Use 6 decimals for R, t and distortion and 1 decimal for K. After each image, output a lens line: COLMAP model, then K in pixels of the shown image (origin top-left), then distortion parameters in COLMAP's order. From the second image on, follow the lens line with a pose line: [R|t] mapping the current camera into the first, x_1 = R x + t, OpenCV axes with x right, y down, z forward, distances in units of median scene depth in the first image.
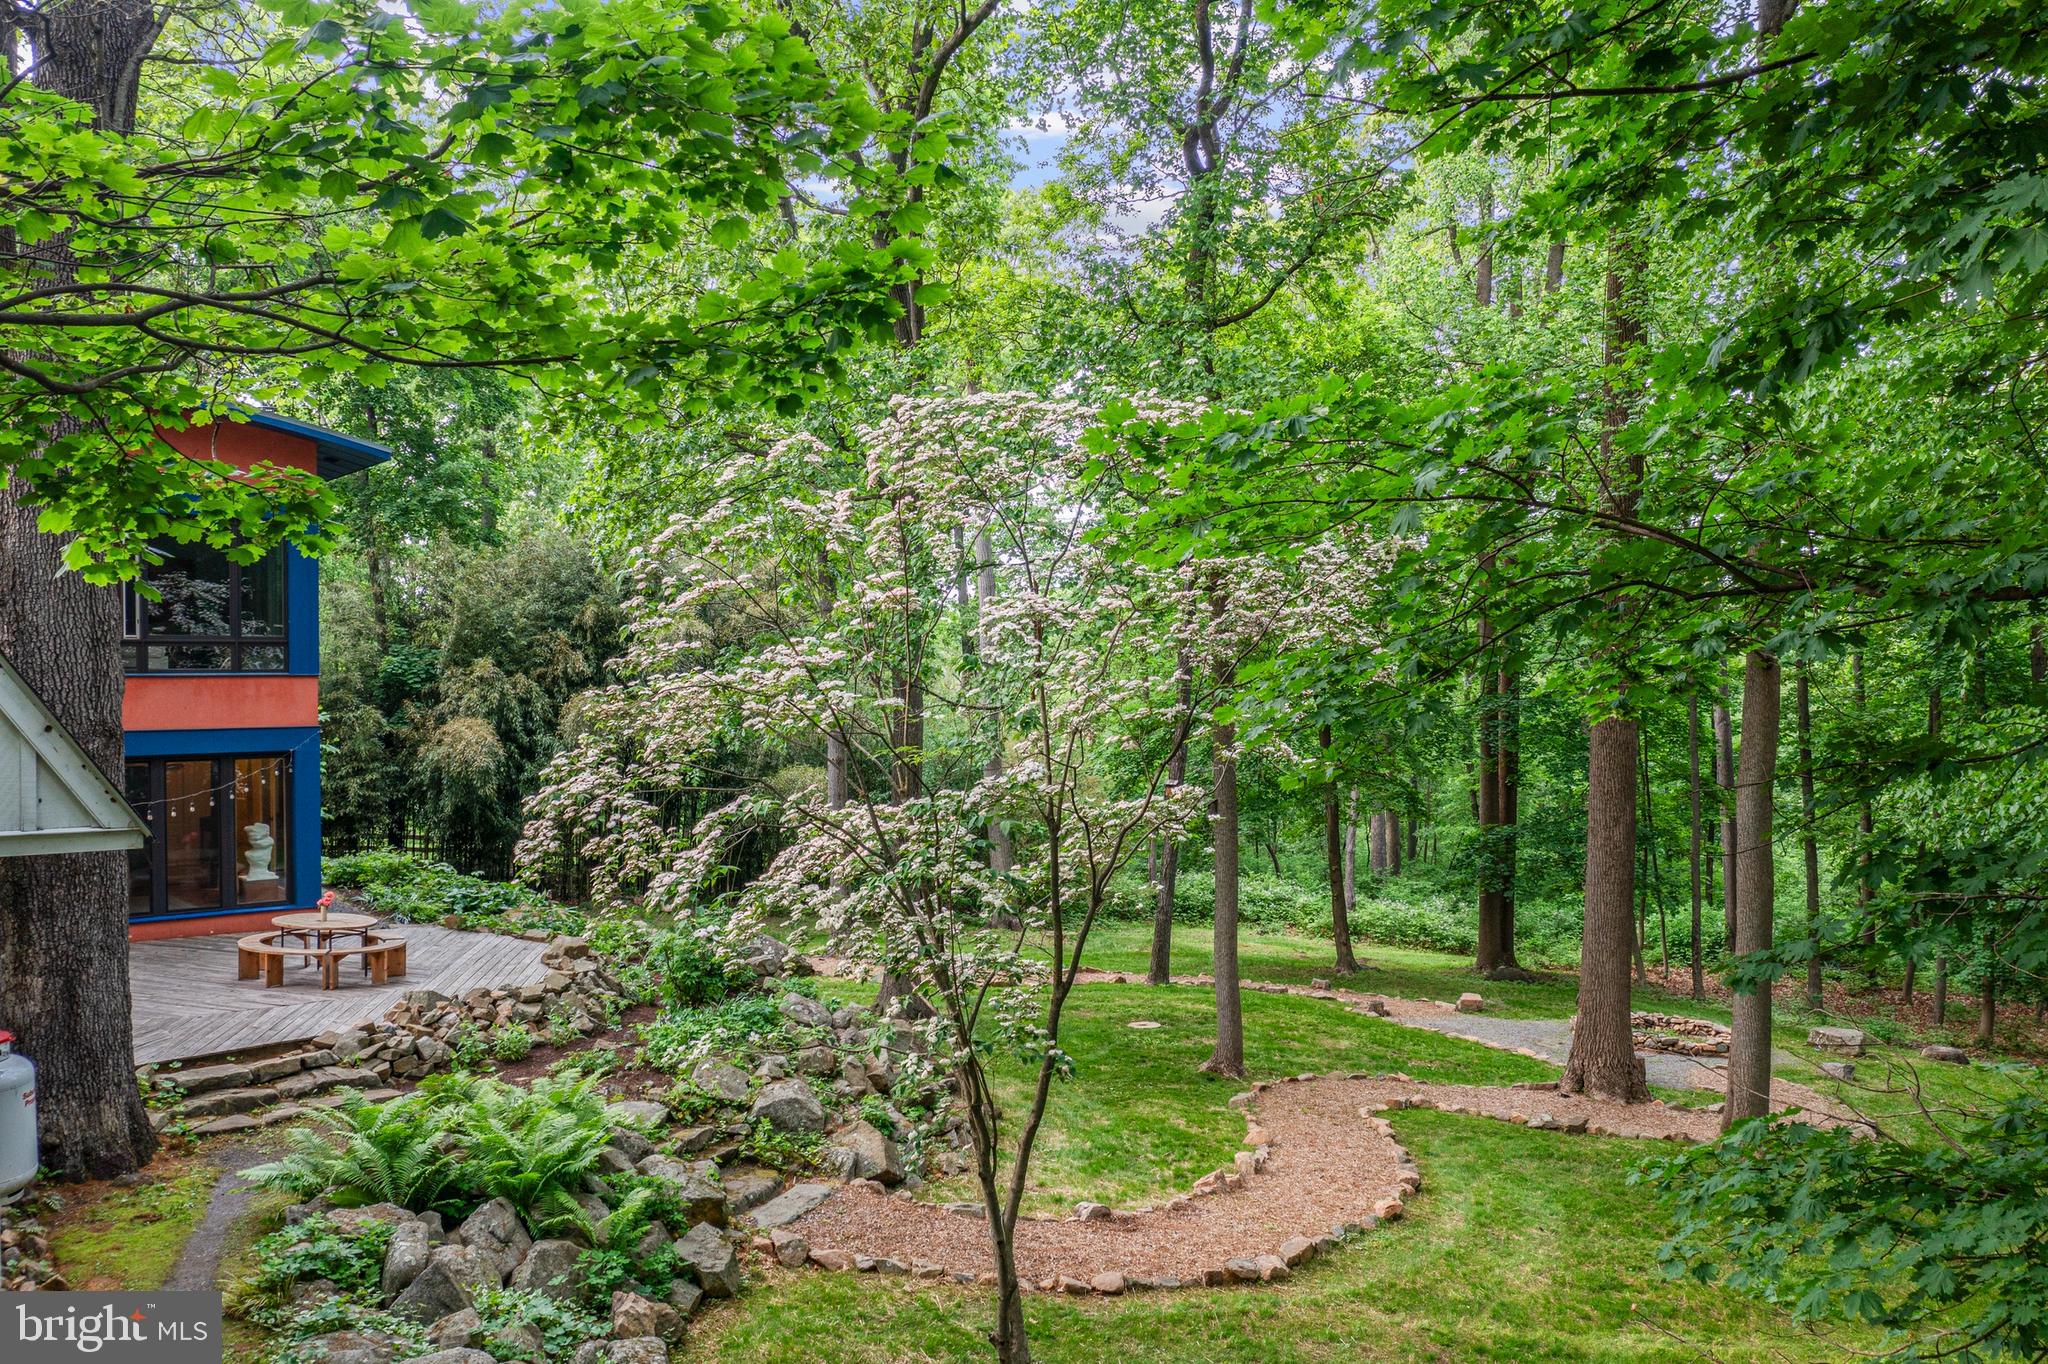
lens RADIAL K [[1607.3, 0, 1026.9], [0, 1607.3, 680.0], [0, 0, 1]] dist [-0.023767, 0.011684]
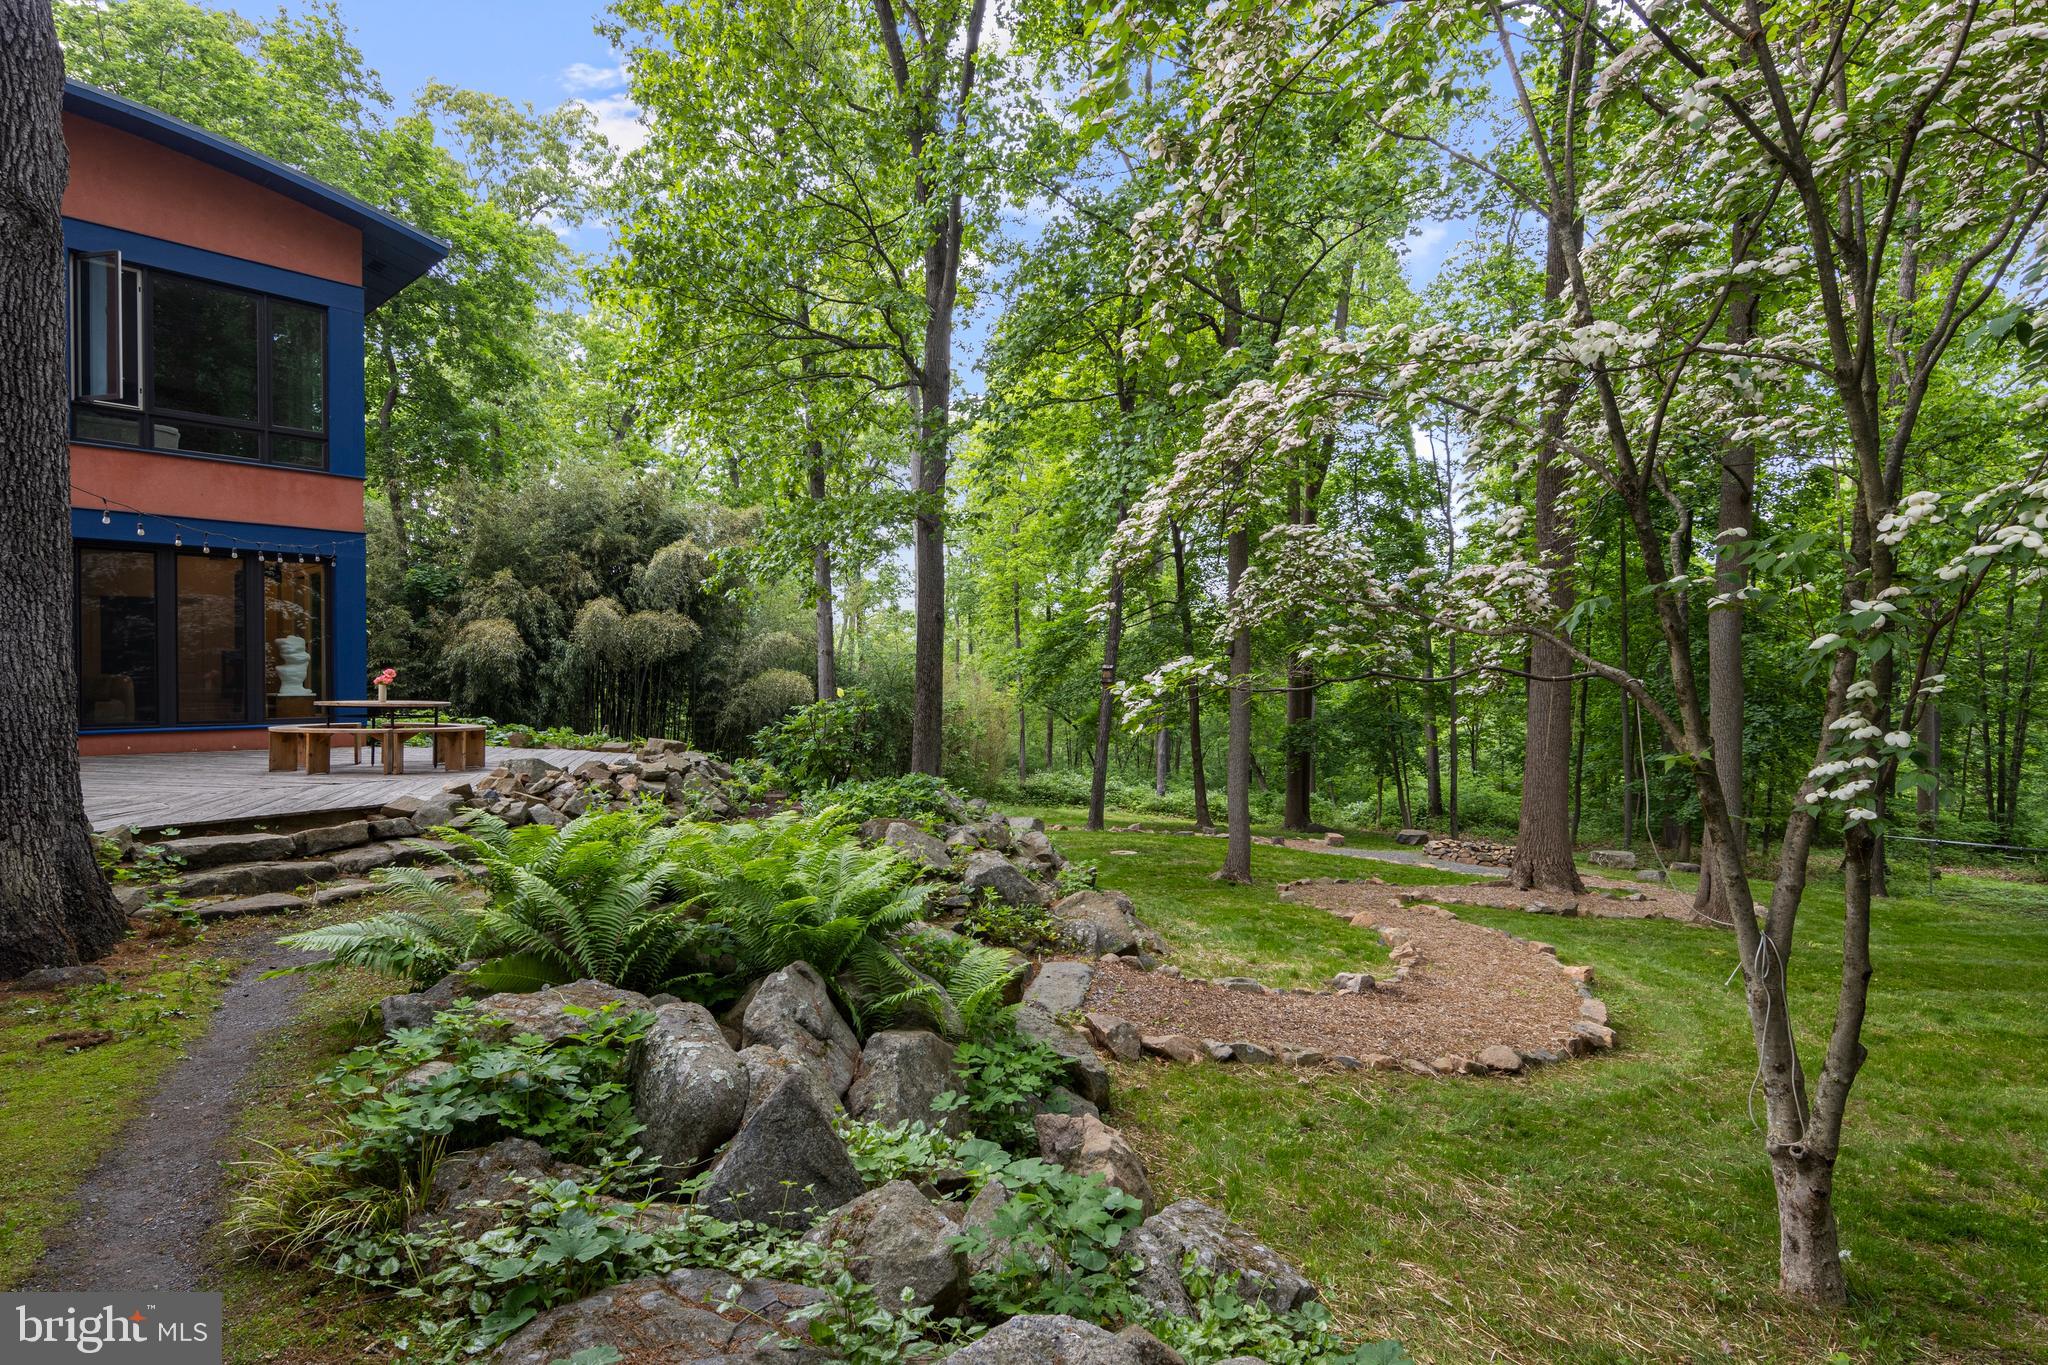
lens RADIAL K [[1040.0, 0, 1018.7], [0, 1040.0, 684.5], [0, 0, 1]] dist [0.011575, -0.002032]
pose [[0.985752, 0.000582, 0.168203, -0.269689], [0.000038, 0.999993, -0.003681, 0.194505], [-0.168204, 0.003635, 0.985745, 0.535007]]
